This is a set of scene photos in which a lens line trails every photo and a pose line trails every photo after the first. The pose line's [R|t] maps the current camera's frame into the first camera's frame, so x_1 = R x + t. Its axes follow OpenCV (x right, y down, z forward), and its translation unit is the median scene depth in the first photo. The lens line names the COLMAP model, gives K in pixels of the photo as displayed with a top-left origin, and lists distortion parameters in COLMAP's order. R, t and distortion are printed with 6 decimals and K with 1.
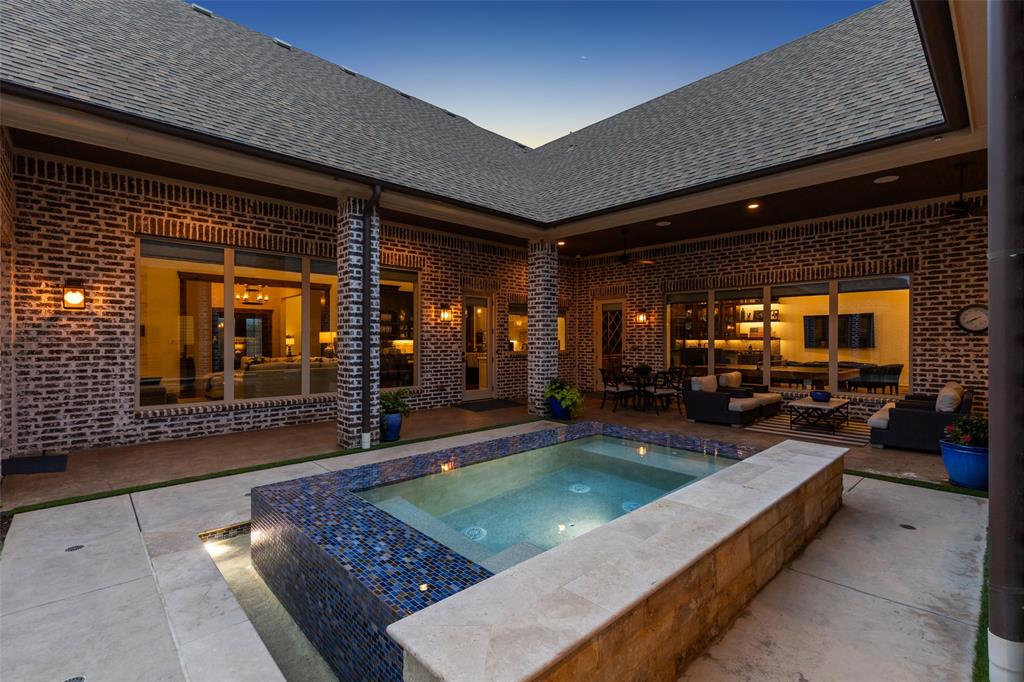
lens RADIAL K [[462.2, 0, 512.0], [0, 462.2, 341.0], [0, 0, 1]] dist [0.009167, -0.000147]
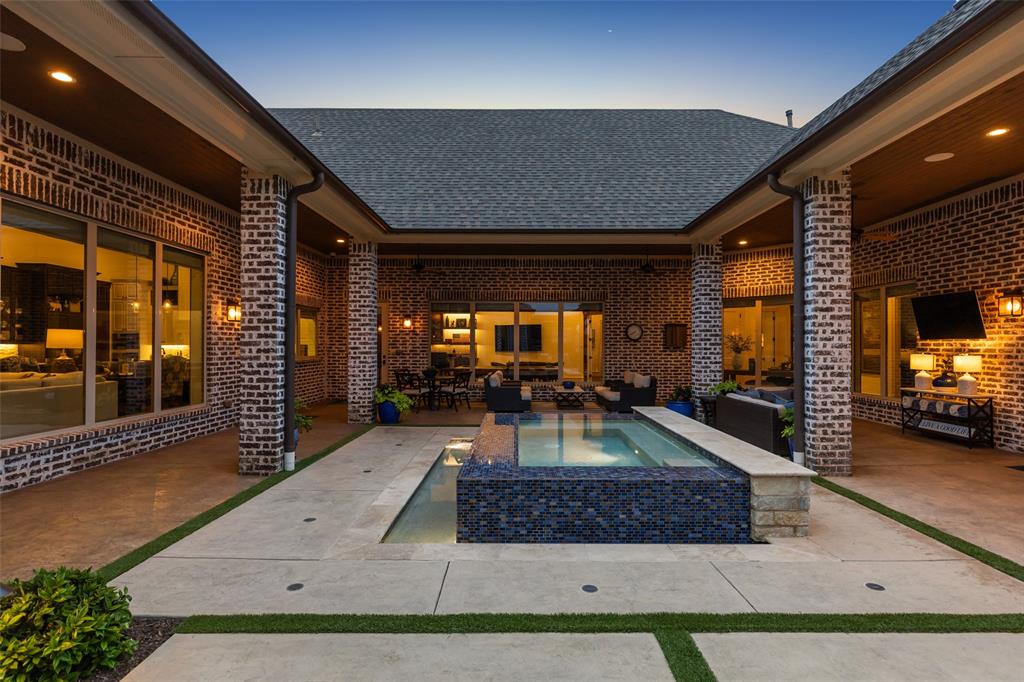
lens RADIAL K [[531.2, 0, 512.0], [0, 531.2, 341.0], [0, 0, 1]] dist [0.001051, 0.000897]
pose [[0.688109, 0.006916, 0.725574, -0.581114], [-0.000202, 0.999956, -0.009340, 0.000994], [-0.725607, 0.006280, 0.688081, 0.015672]]
